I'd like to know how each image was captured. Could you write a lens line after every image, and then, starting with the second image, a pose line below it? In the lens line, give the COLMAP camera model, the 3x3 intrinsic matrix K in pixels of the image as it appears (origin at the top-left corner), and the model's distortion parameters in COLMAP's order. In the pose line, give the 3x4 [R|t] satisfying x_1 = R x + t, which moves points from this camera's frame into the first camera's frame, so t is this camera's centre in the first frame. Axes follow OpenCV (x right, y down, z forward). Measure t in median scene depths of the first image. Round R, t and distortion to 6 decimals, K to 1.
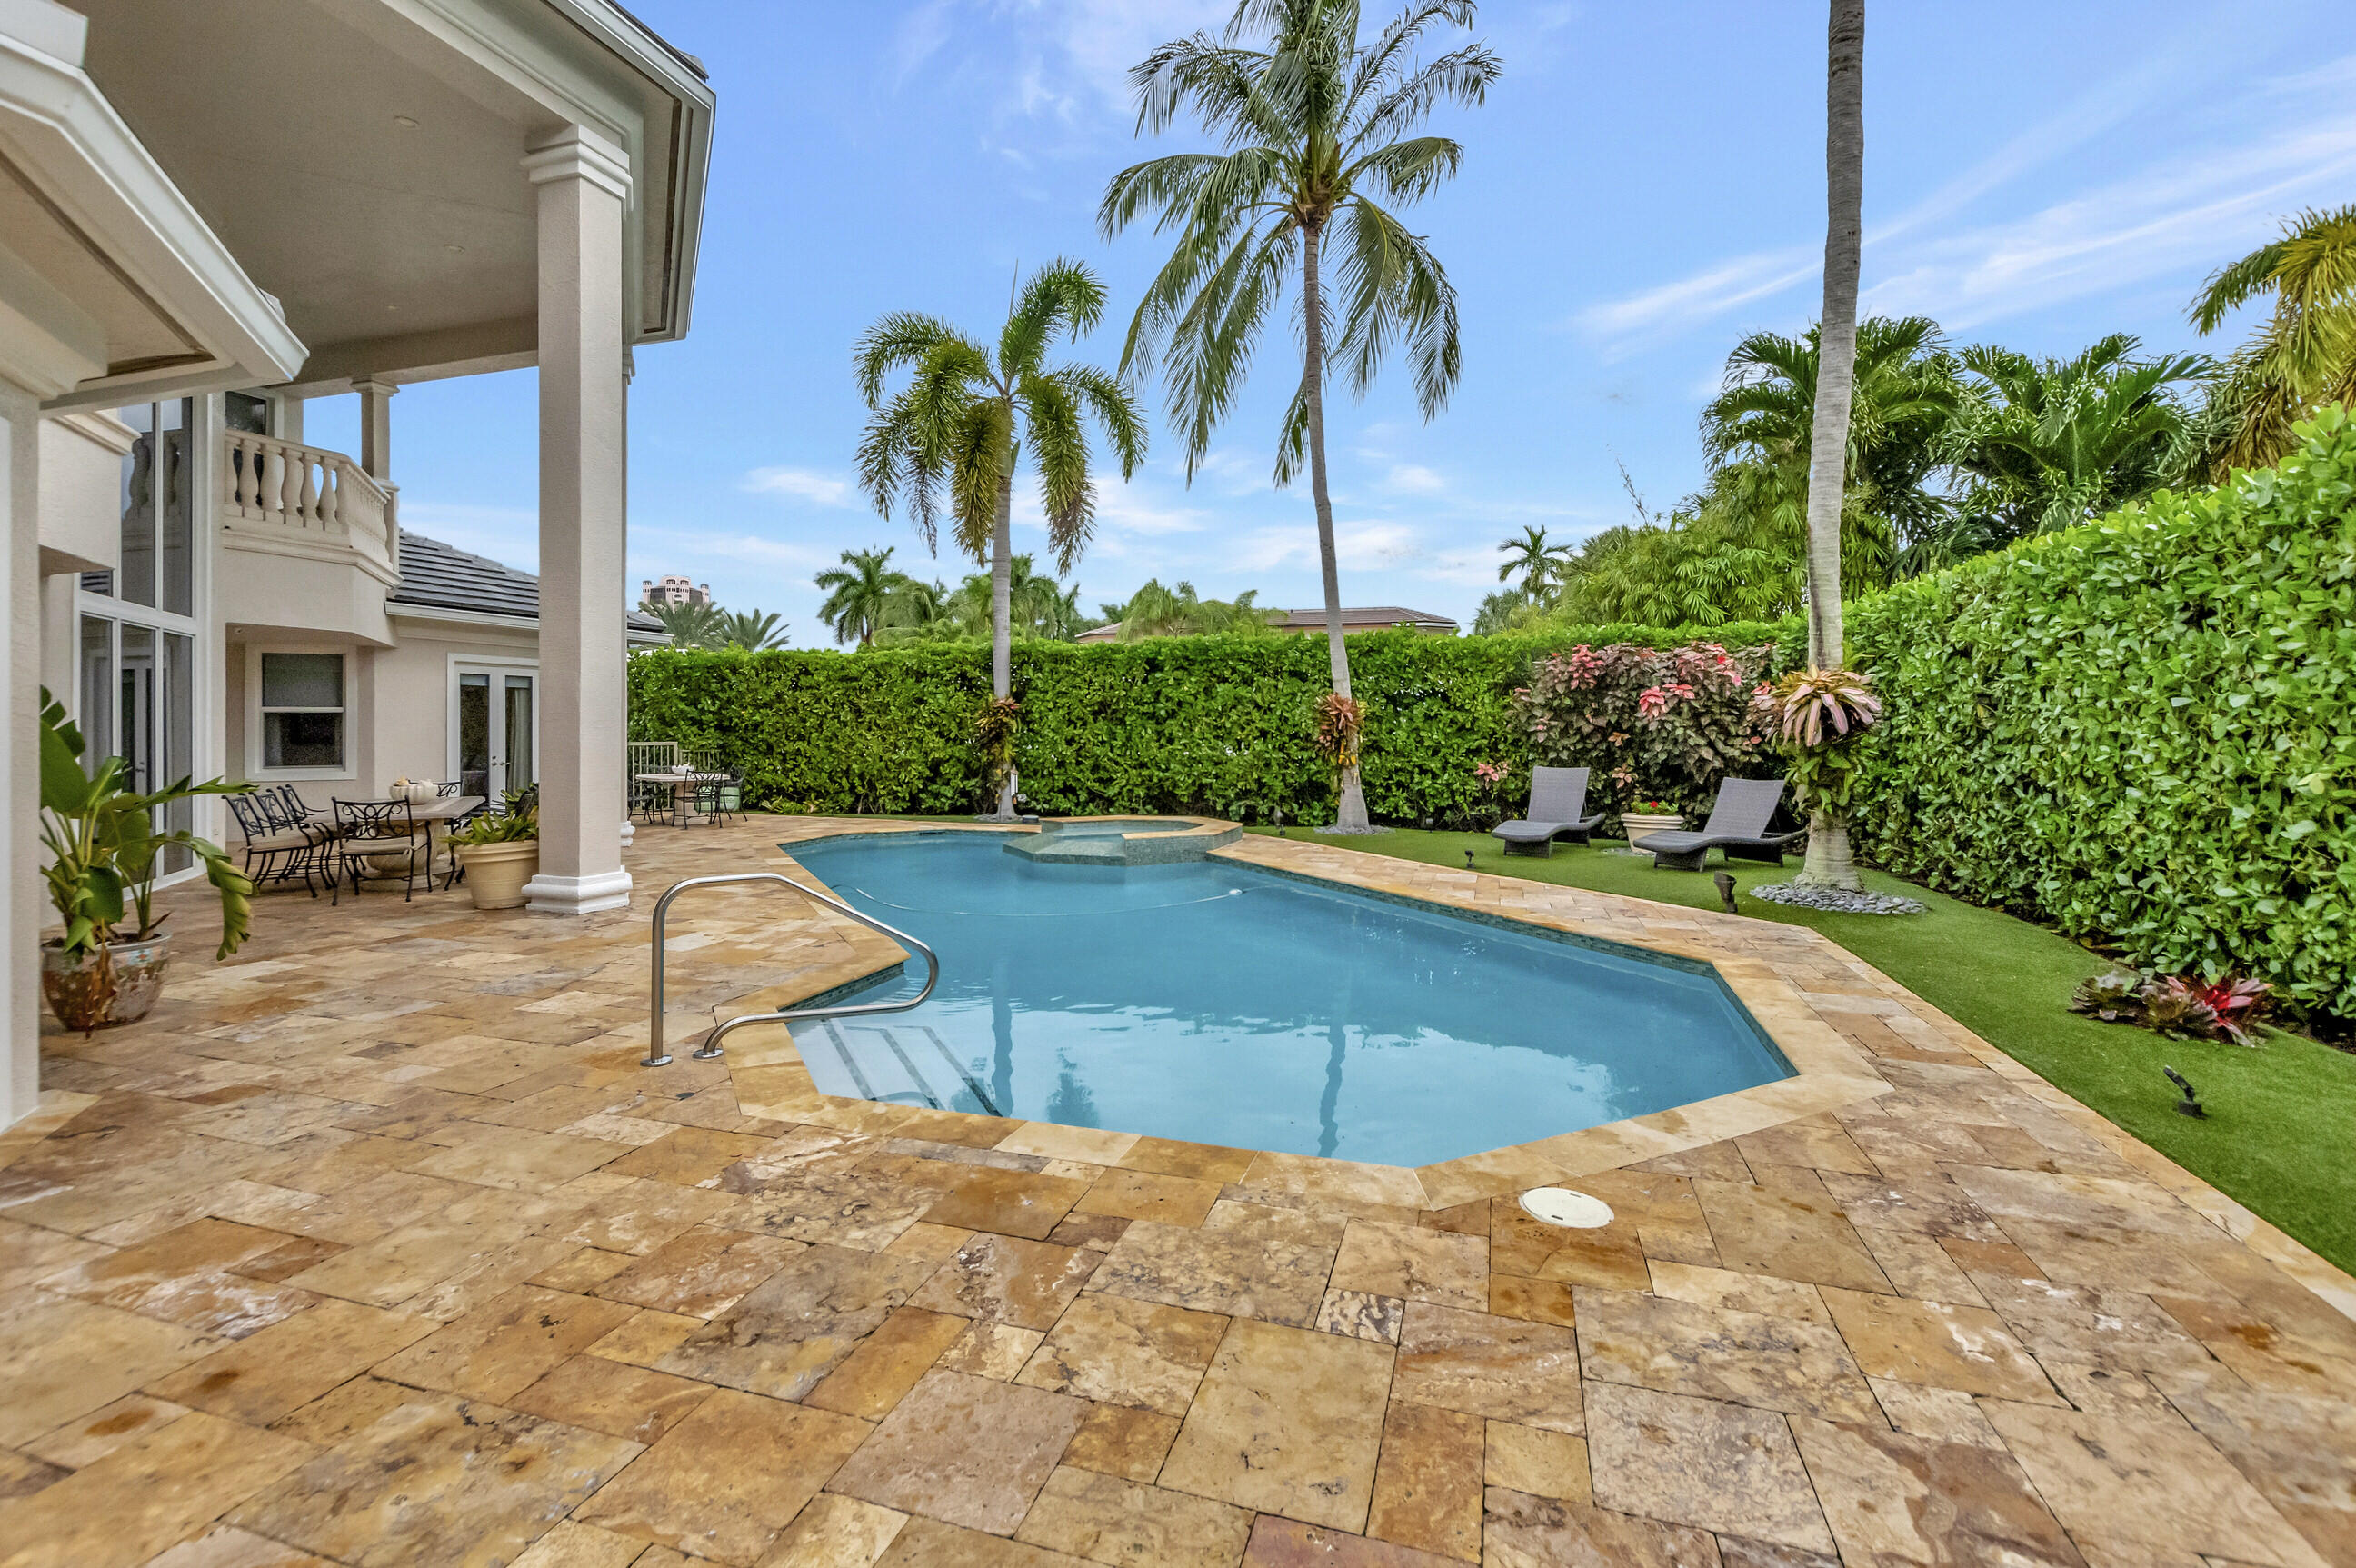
lens RADIAL K [[1056.4, 0, 1207.3], [0, 1056.4, 723.5], [0, 0, 1]] dist [0.009752, -0.004824]
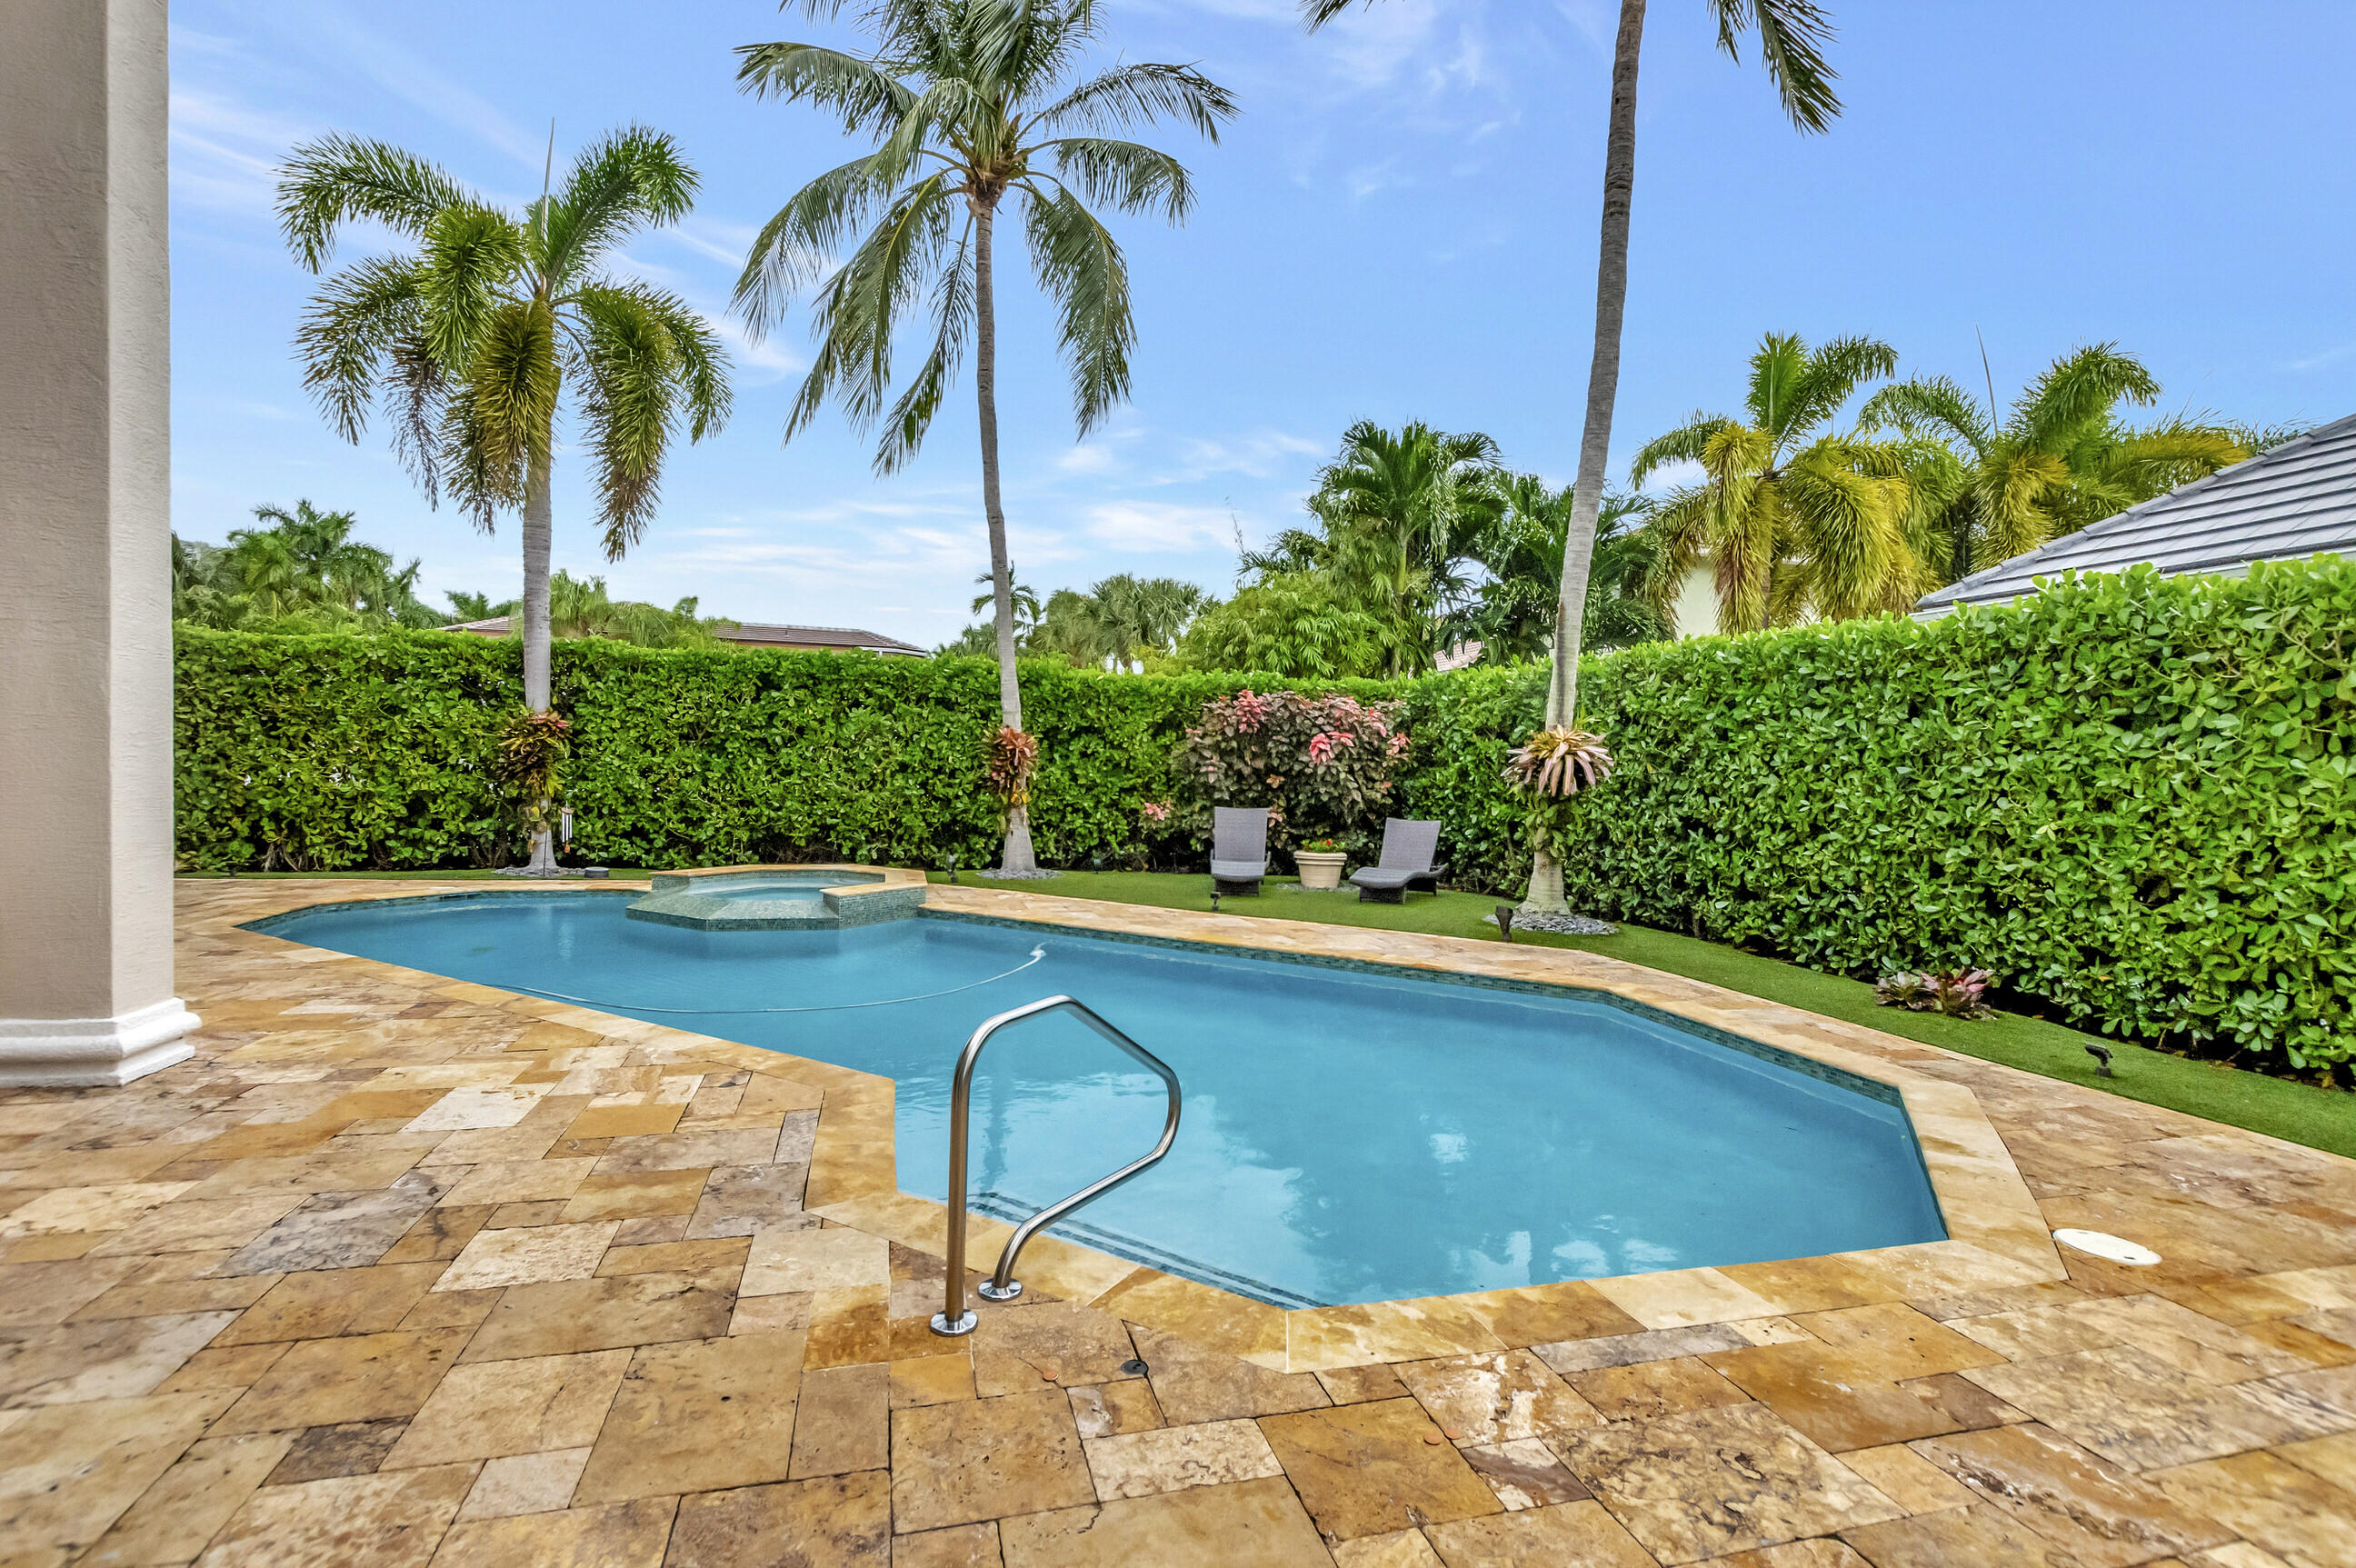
lens RADIAL K [[1056.4, 0, 1177.7], [0, 1056.4, 799.4], [0, 0, 1]] dist [0.009752, -0.004824]
pose [[0.846846, 0.005022, 0.531814, -0.255579], [-0.028311, 0.998963, 0.035649, -0.001967], [-0.531083, -0.045246, 0.846111, 0.150635]]
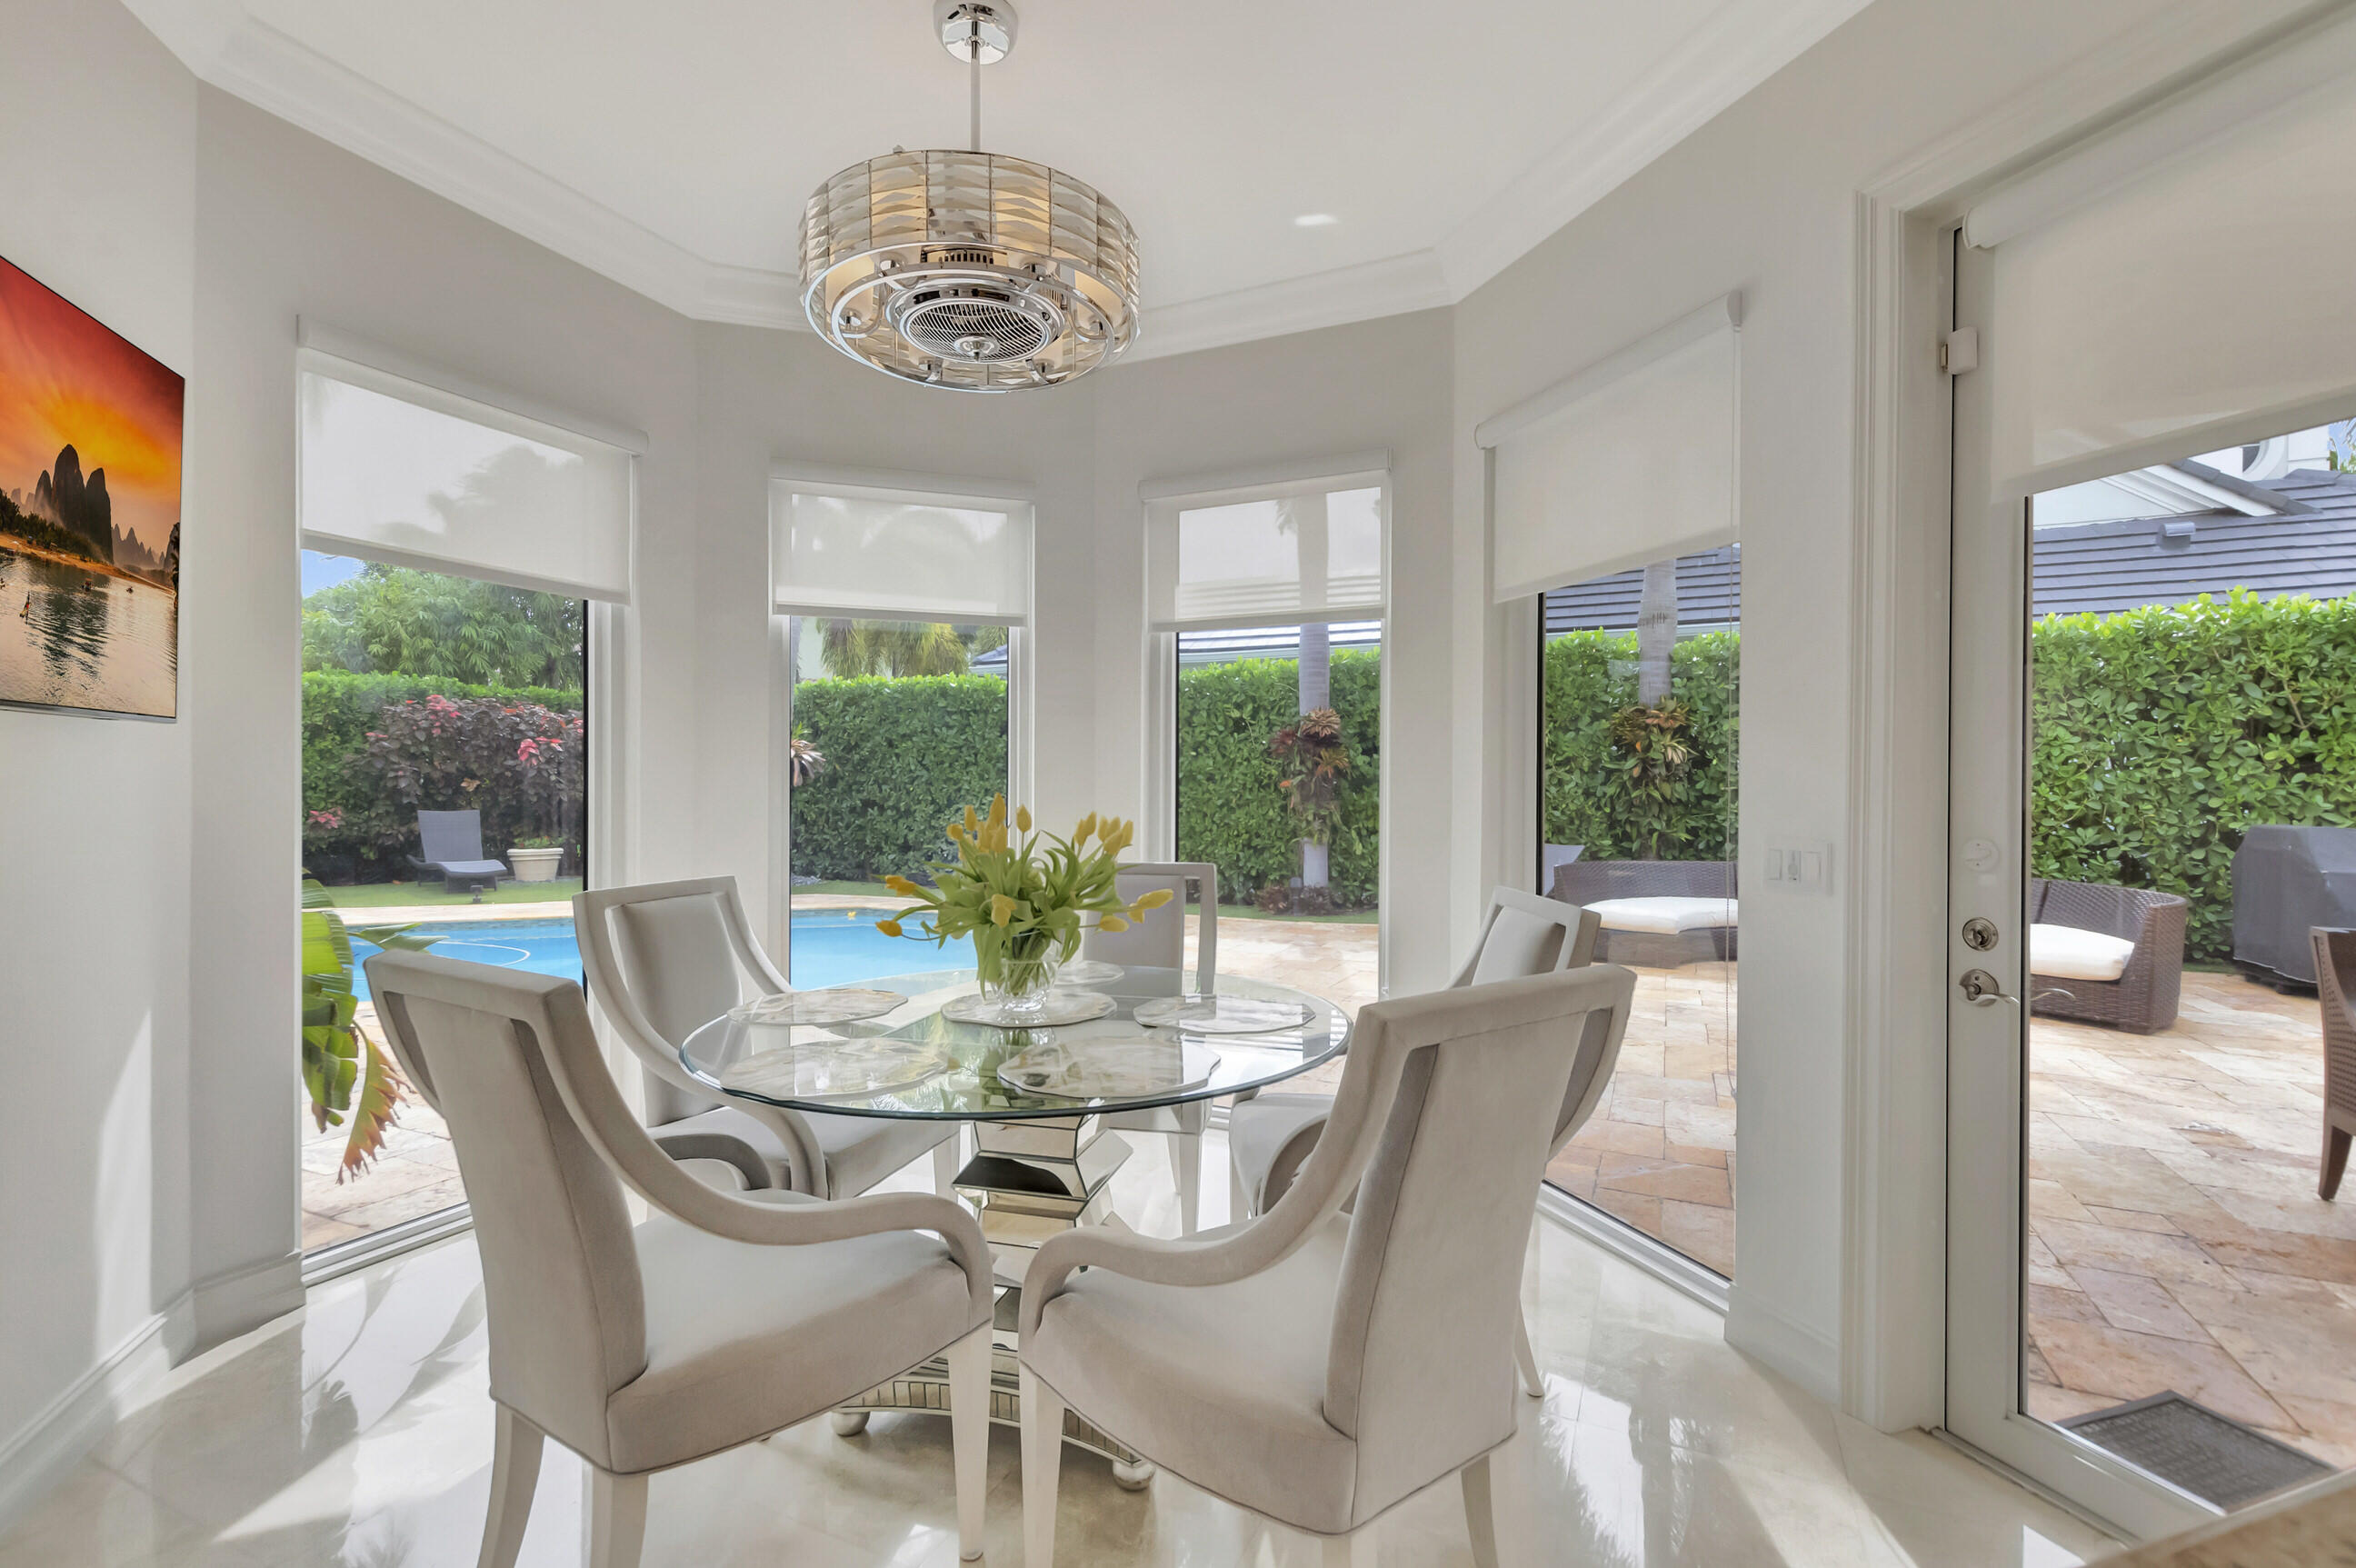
lens RADIAL K [[1056.4, 0, 1185.5], [0, 1056.4, 790.0], [0, 0, 1]] dist [0.009752, -0.004824]
pose [[0.124442, -0.002142, 0.992225, -0.599901], [-0.007046, 0.999971, 0.003043, 0.011573], [-0.992202, -0.007370, 0.124423, 0.127656]]
